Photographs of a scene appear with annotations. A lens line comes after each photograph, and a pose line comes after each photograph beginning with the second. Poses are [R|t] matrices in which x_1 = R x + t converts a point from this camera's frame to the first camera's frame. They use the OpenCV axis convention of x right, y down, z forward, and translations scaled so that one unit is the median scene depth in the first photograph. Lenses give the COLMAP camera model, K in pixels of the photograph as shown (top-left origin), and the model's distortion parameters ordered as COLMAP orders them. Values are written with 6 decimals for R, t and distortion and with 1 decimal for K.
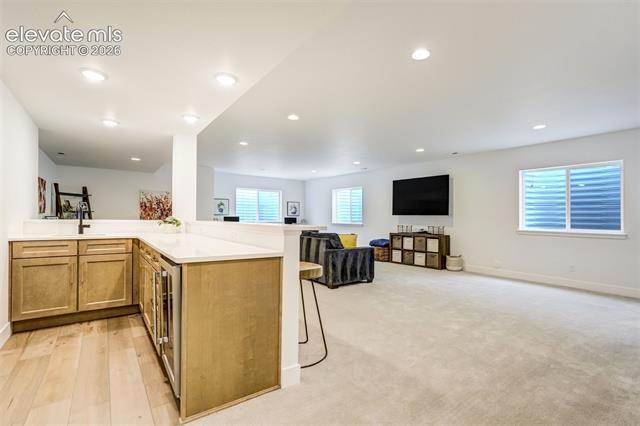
lens RADIAL K [[295.4, 0, 317.7], [0, 295.4, 216.2], [0, 0, 1]] dist [-0.021575, 0.000315]
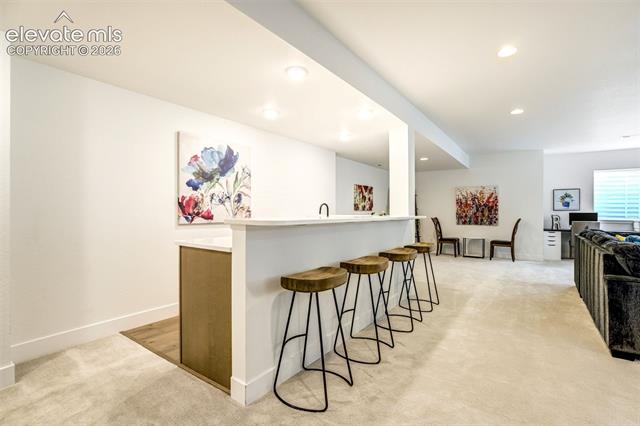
lens RADIAL K [[295.4, 0, 317.9], [0, 295.4, 212.5], [0, 0, 1]] dist [-0.021575, 0.000315]
pose [[0.366396, -0.009201, -0.930413, 0.163888], [0.005160, 0.999956, -0.007857, 0.004392], [0.930445, -0.001922, 0.366428, 0.180202]]
